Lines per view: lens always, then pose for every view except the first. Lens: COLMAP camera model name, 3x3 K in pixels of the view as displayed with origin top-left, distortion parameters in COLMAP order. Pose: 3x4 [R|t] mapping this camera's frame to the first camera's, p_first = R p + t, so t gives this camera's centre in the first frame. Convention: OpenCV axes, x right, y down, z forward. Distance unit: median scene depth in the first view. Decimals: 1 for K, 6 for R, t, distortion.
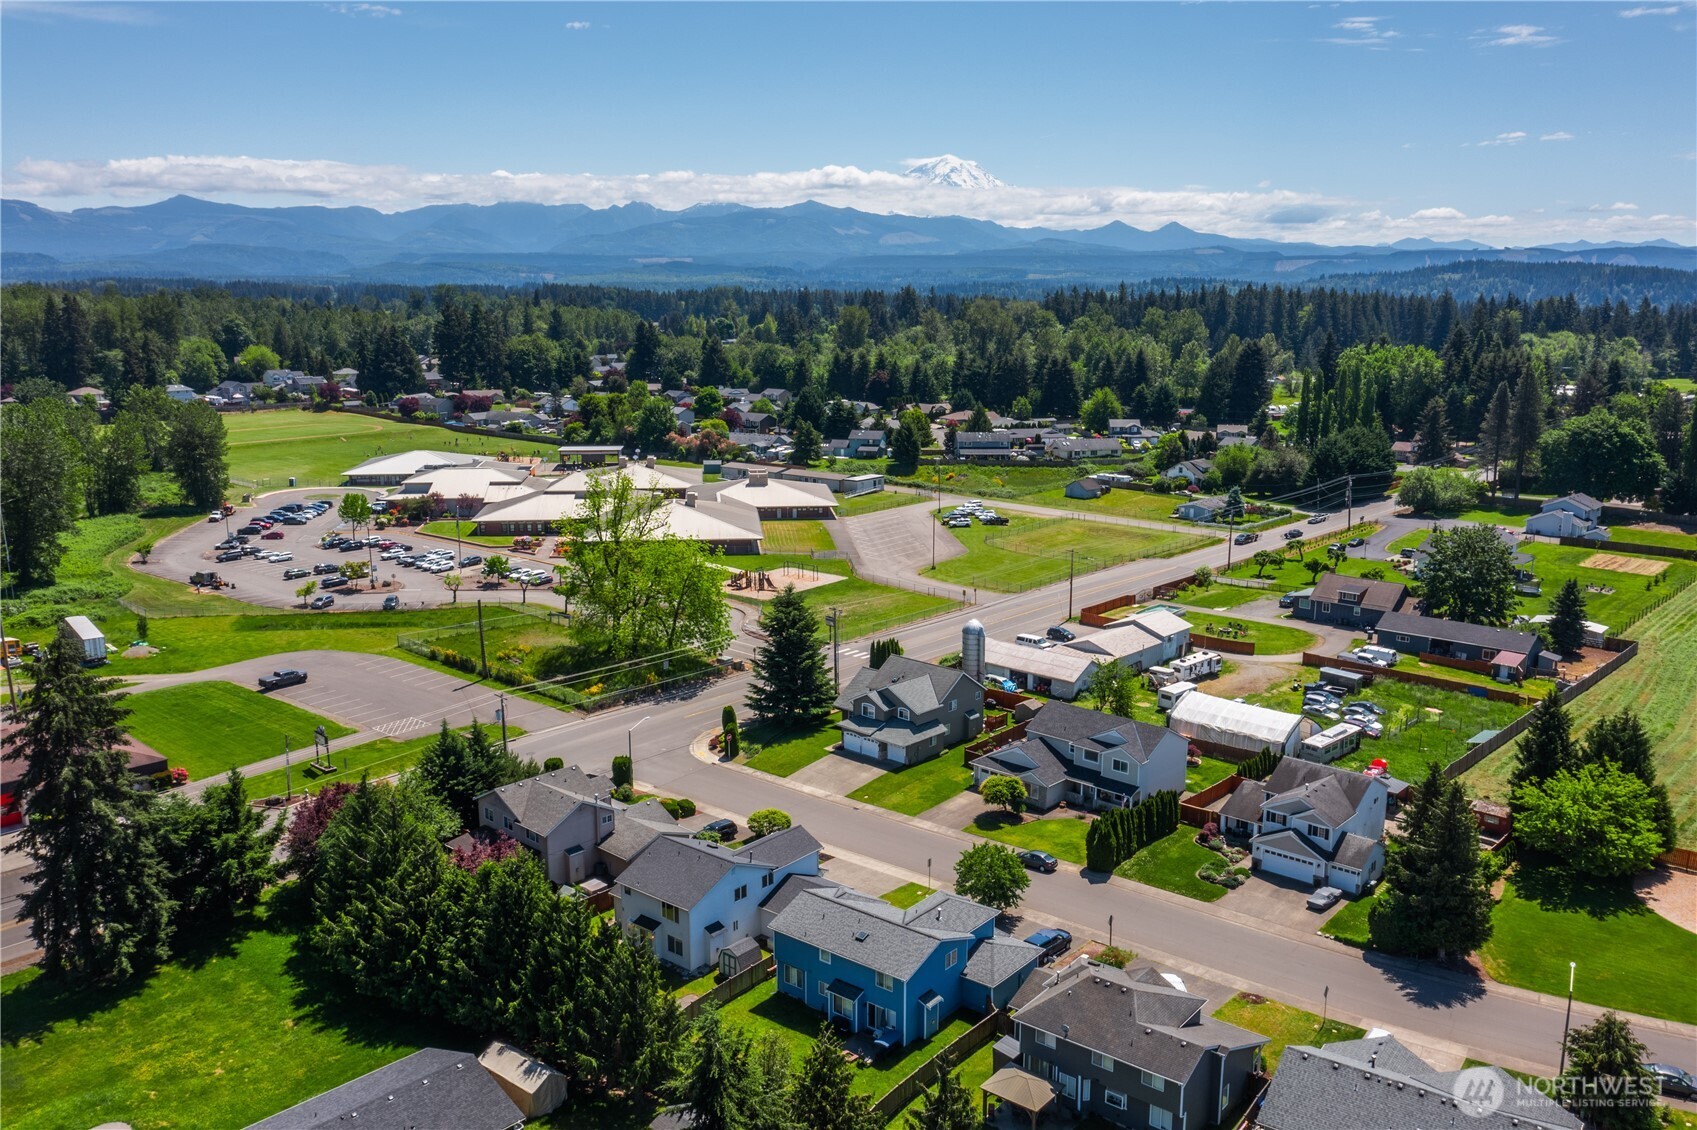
lens RADIAL K [[1355.2, 0, 848.5], [0, 1355.2, 565.0], [0, 0, 1]] dist [0.001420, 0.001995]
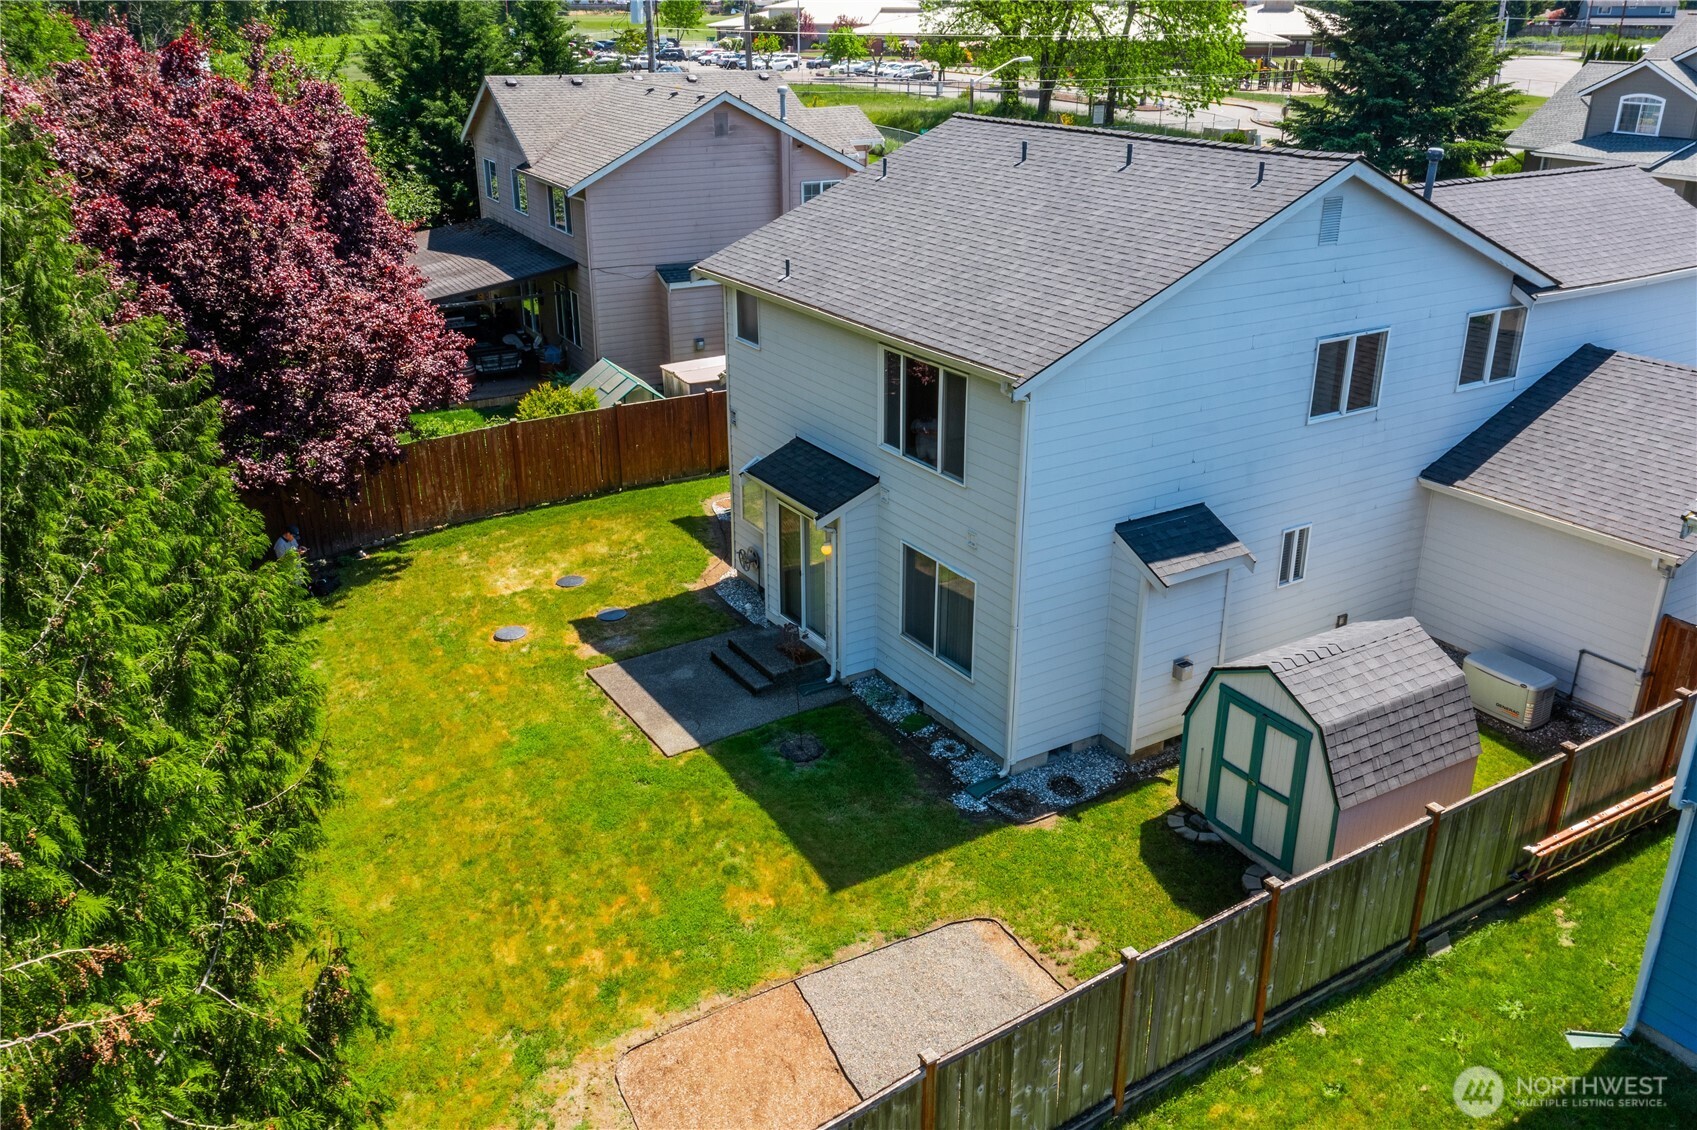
lens RADIAL K [[1355.2, 0, 848.5], [0, 1355.2, 565.0], [0, 0, 1]] dist [0.001420, 0.001995]
pose [[0.943789, 0.123093, -0.306775, -0.083745], [-0.063328, 0.978219, 0.197681, 0.236348], [0.324426, -0.167142, 0.931027, 0.816956]]
